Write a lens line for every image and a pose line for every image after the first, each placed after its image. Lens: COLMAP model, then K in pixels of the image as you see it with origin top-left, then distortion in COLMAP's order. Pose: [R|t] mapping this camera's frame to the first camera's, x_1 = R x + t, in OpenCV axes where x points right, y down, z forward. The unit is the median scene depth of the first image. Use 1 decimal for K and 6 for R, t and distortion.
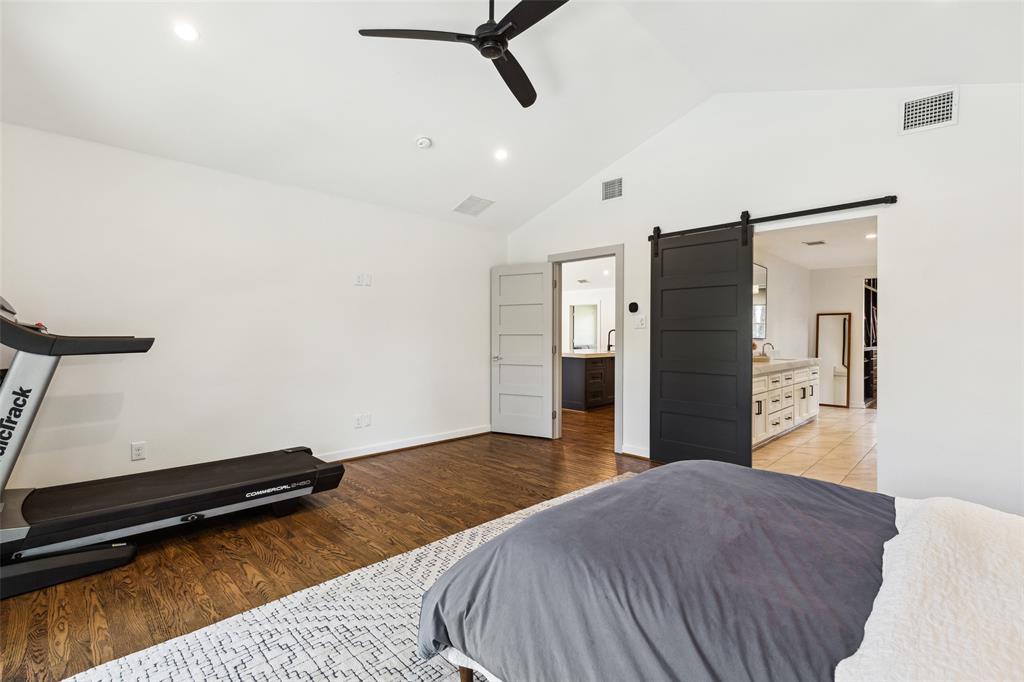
lens RADIAL K [[465.3, 0, 513.7], [0, 465.3, 337.7], [0, 0, 1]] dist [0.009307, -0.003082]
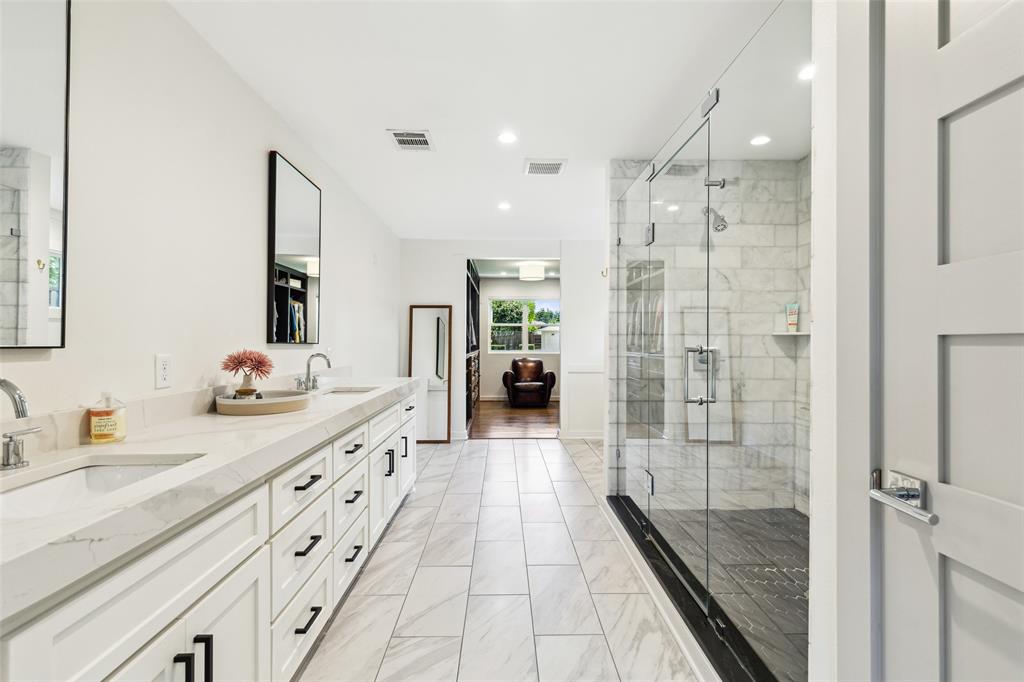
lens RADIAL K [[465.3, 0, 512.8], [0, 465.3, 338.3], [0, 0, 1]] dist [0.009307, -0.003082]
pose [[0.694366, 0.000456, 0.719622, 0.284151], [0.007039, 0.999948, -0.007426, 0.001250], [-0.719588, 0.010222, 0.694326, 0.450561]]
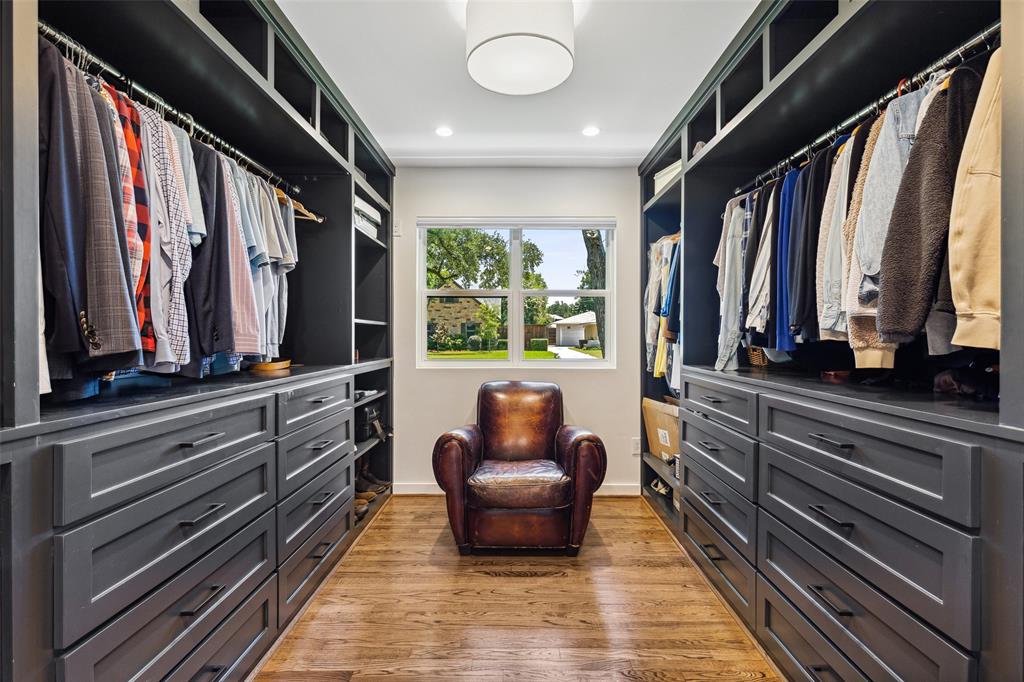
lens RADIAL K [[465.3, 0, 512.7], [0, 465.3, 339.6], [0, 0, 1]] dist [0.009307, -0.003082]
pose [[0.715556, -0.008420, 0.698504, 0.622508], [0.006100, 0.999965, 0.005804, 0.000711], [-0.698529, 0.000108, 0.715582, 0.742114]]
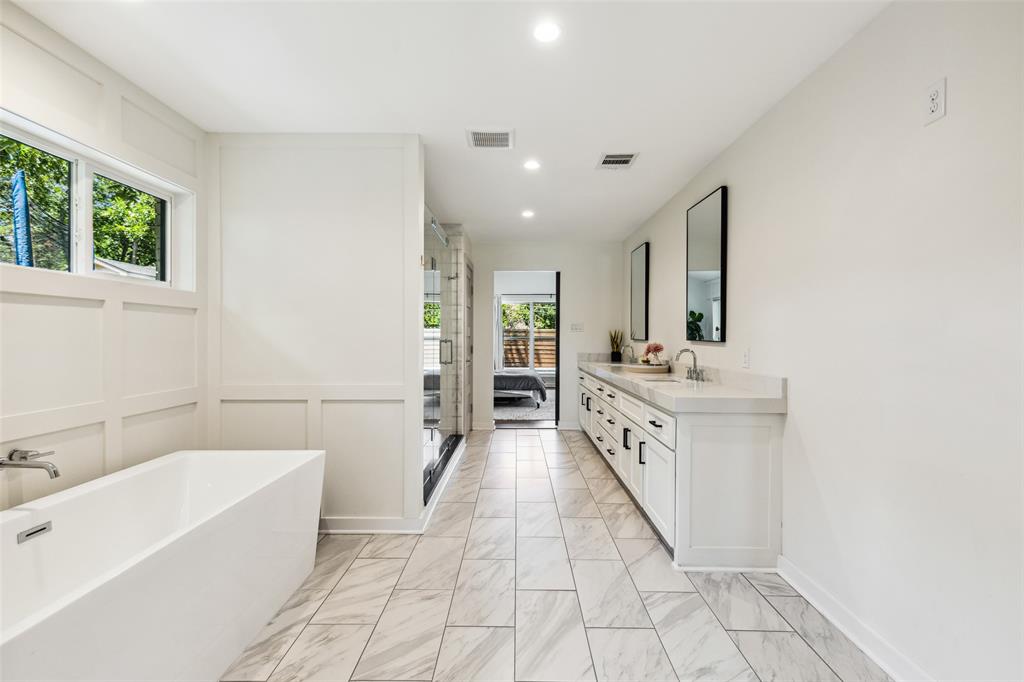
lens RADIAL K [[465.3, 0, 511.6], [0, 465.3, 340.2], [0, 0, 1]] dist [0.009307, -0.003082]
pose [[-0.719285, -0.001572, -0.694713, 0.852811], [-0.011102, 0.999896, 0.009232, -0.001534], [0.694626, 0.014353, -0.719227, 1.001907]]
